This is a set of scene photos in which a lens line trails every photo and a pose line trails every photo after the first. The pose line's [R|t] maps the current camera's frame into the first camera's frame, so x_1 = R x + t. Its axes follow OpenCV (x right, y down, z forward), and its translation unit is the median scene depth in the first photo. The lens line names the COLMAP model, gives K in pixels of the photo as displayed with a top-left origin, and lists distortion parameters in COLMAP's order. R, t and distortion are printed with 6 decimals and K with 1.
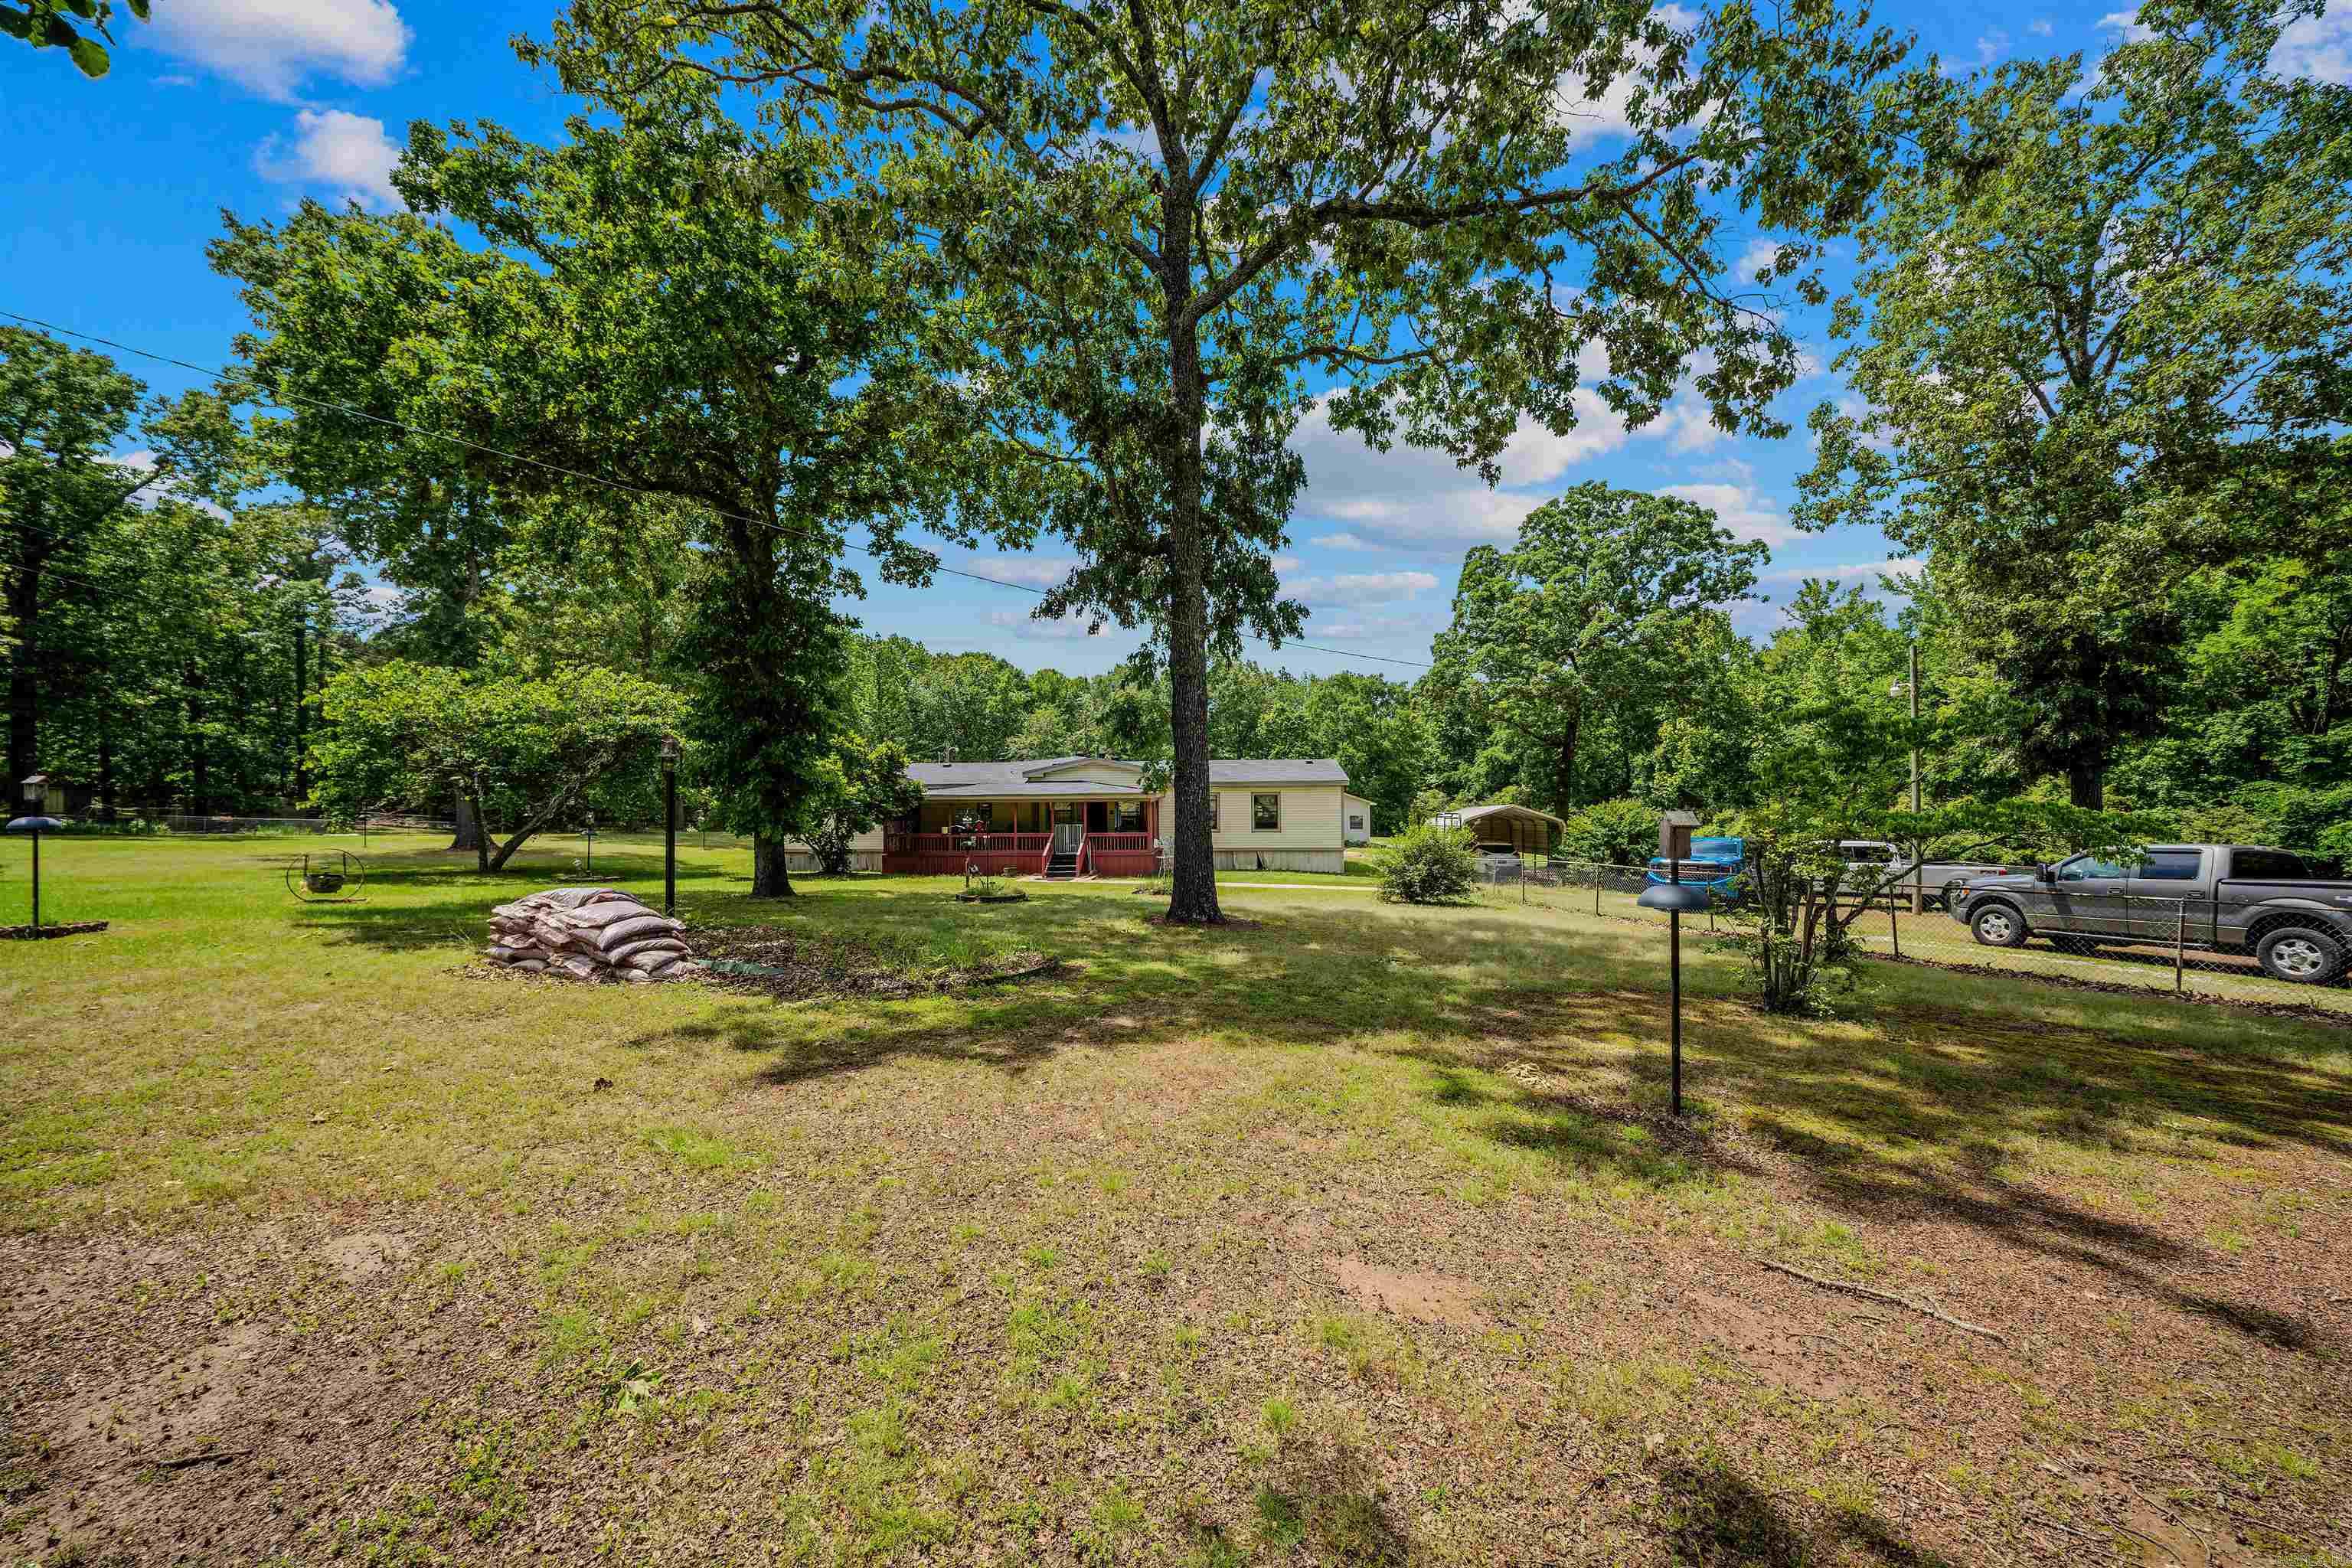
lens RADIAL K [[834.0, 0, 1169.7], [0, 834.0, 827.7], [0, 0, 1]] dist [-0.001074, -0.001666]
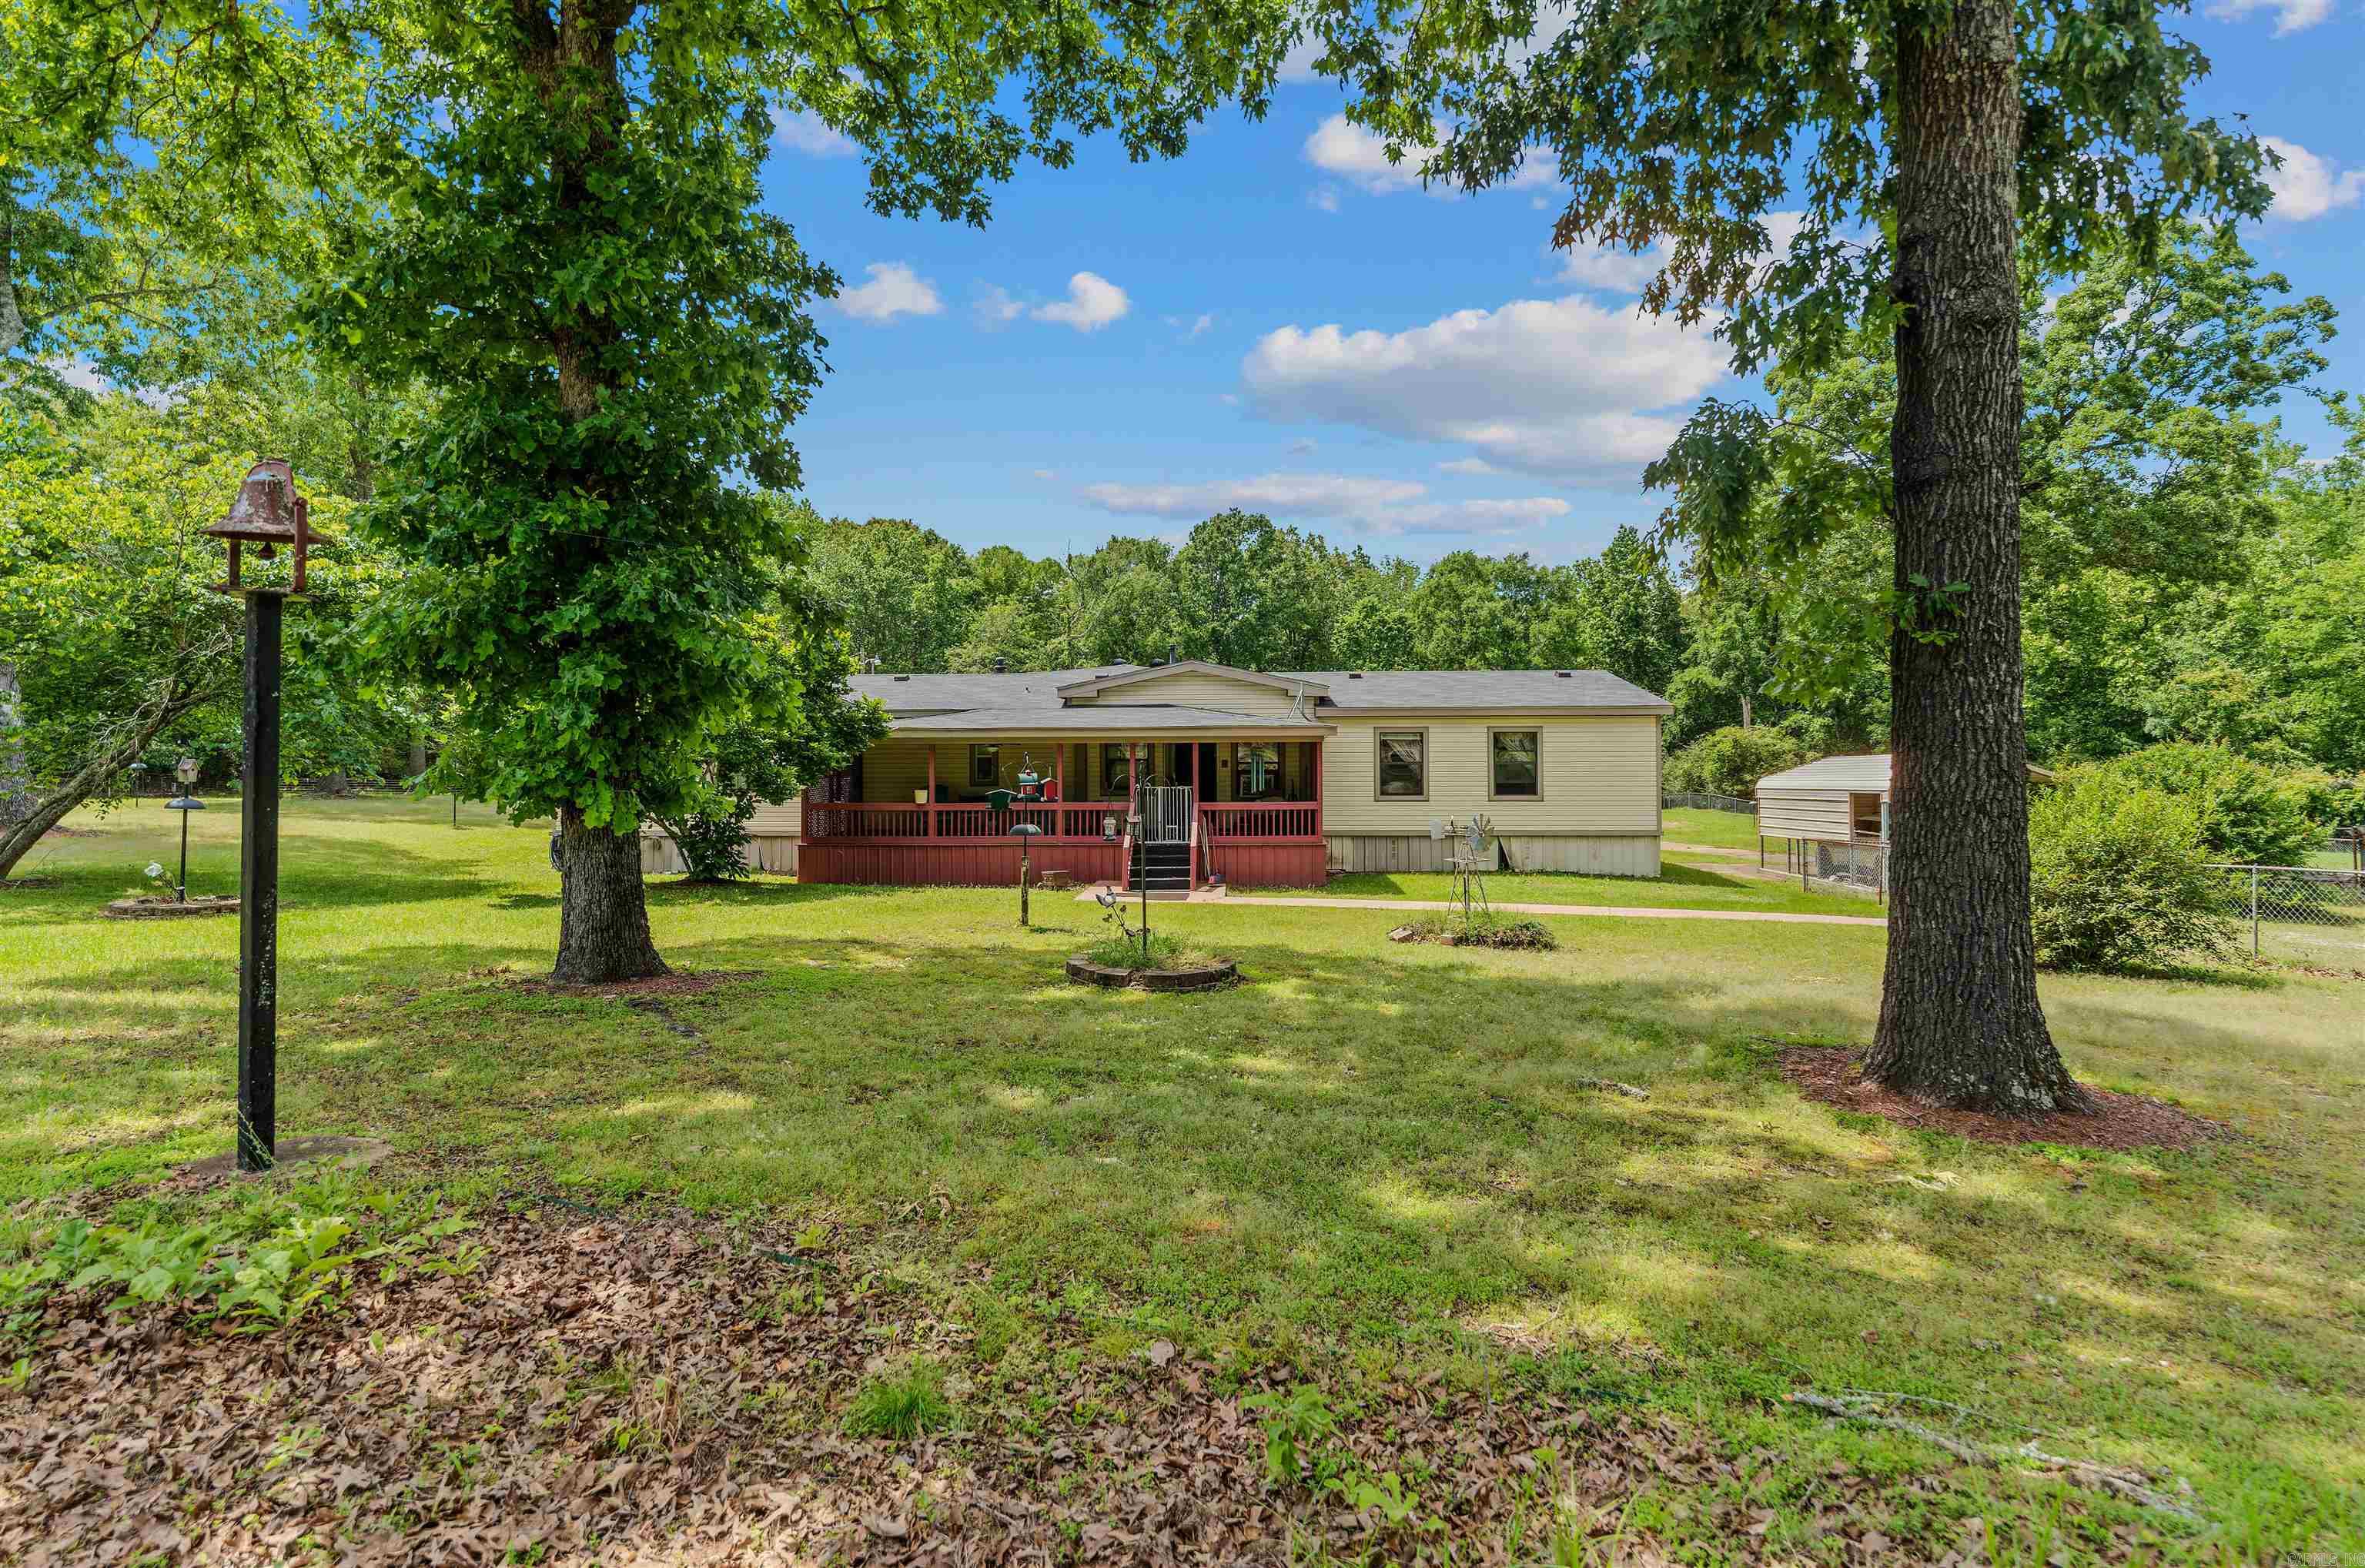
lens RADIAL K [[1196.3, 0, 1182.6], [0, 1196.3, 772.4], [0, 0, 1]] dist [-0.012668, -0.000151]
pose [[0.999448, 0.003422, 0.033059, -0.123944], [-0.002967, 0.999900, -0.013800, -0.001624], [-0.033103, 0.013694, 0.999358, 0.237452]]
